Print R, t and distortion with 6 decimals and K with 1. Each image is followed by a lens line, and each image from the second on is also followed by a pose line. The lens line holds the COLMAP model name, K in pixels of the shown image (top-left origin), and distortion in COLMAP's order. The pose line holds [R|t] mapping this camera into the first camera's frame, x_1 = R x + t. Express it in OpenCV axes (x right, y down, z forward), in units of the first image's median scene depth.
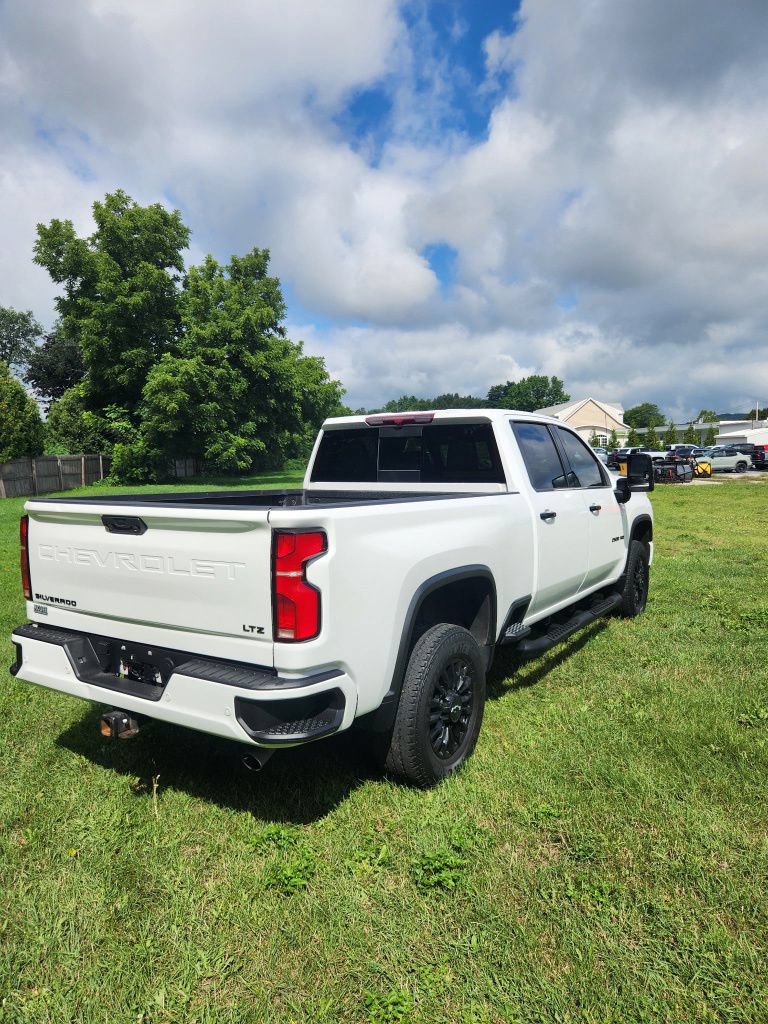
lens RADIAL K [[690.7, 0, 393.2], [0, 690.7, 515.8], [0, 0, 1]] dist [0.068139, -0.052717]
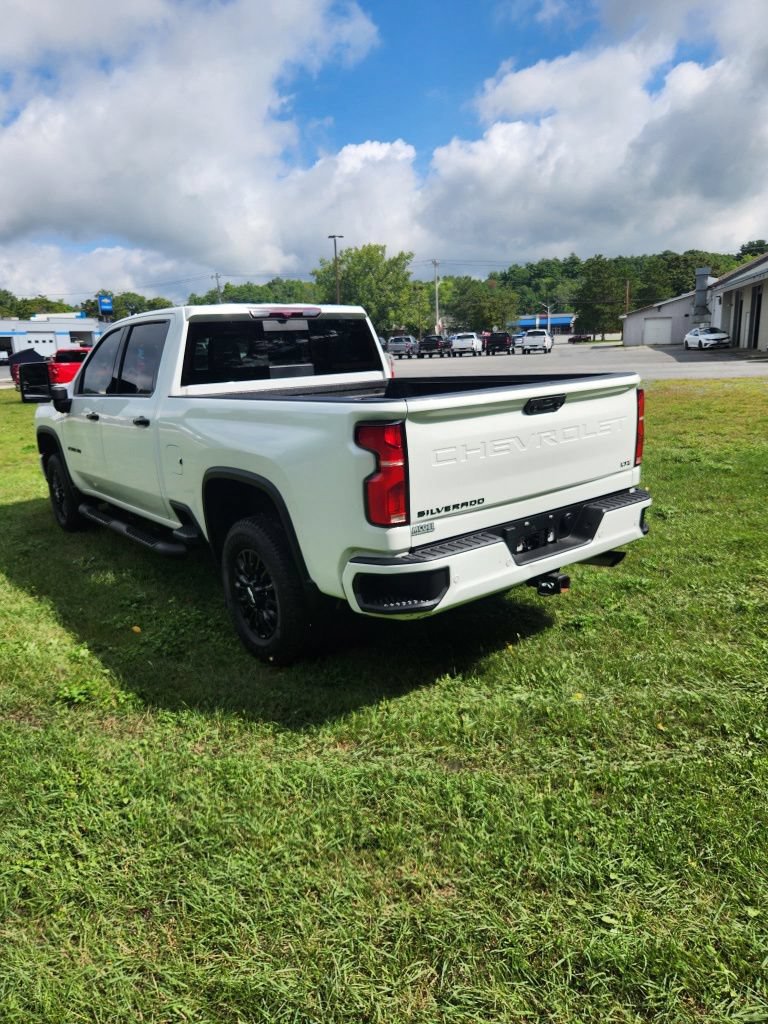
lens RADIAL K [[690.7, 0, 388.6], [0, 690.7, 503.2], [0, 0, 1]] dist [0.068139, -0.052717]
pose [[0.333060, -0.214250, 0.918242, -0.106943], [0.119764, 0.975568, 0.184186, -0.004666], [-0.935269, 0.048628, 0.350582, 0.062153]]
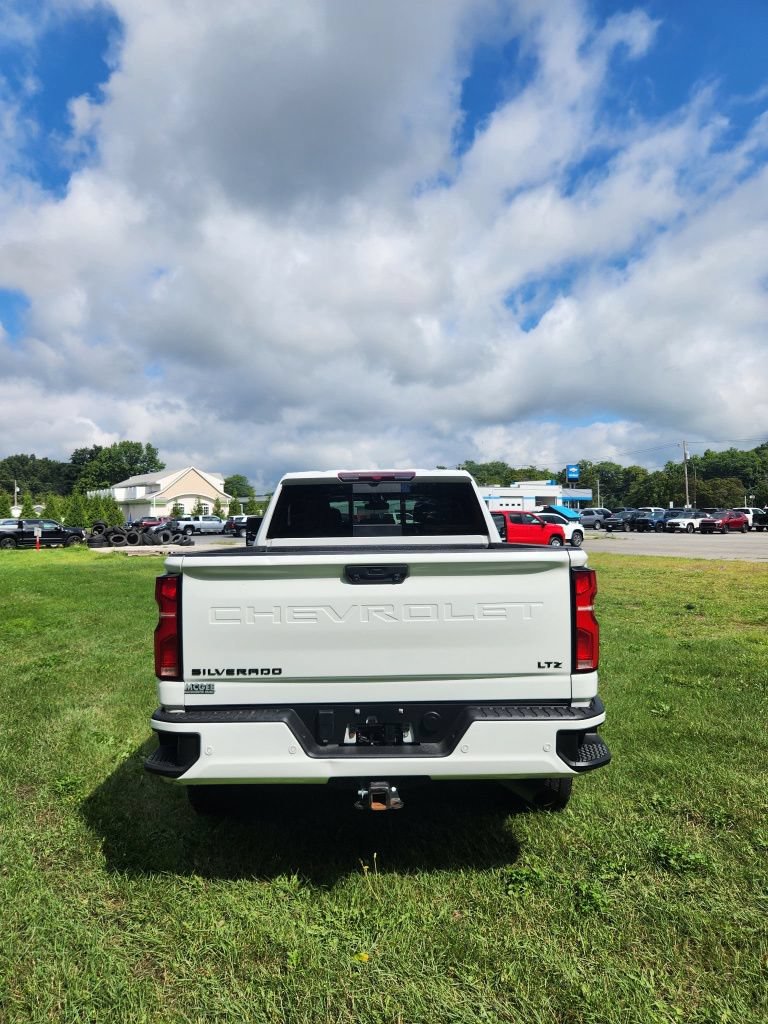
lens RADIAL K [[690.7, 0, 389.4], [0, 690.7, 508.6], [0, 0, 1]] dist [0.068139, -0.052717]
pose [[0.837689, 0.011825, 0.546020, -0.063936], [0.047710, 0.994359, -0.094730, 0.001008], [-0.544060, 0.105405, 0.832399, 0.014740]]
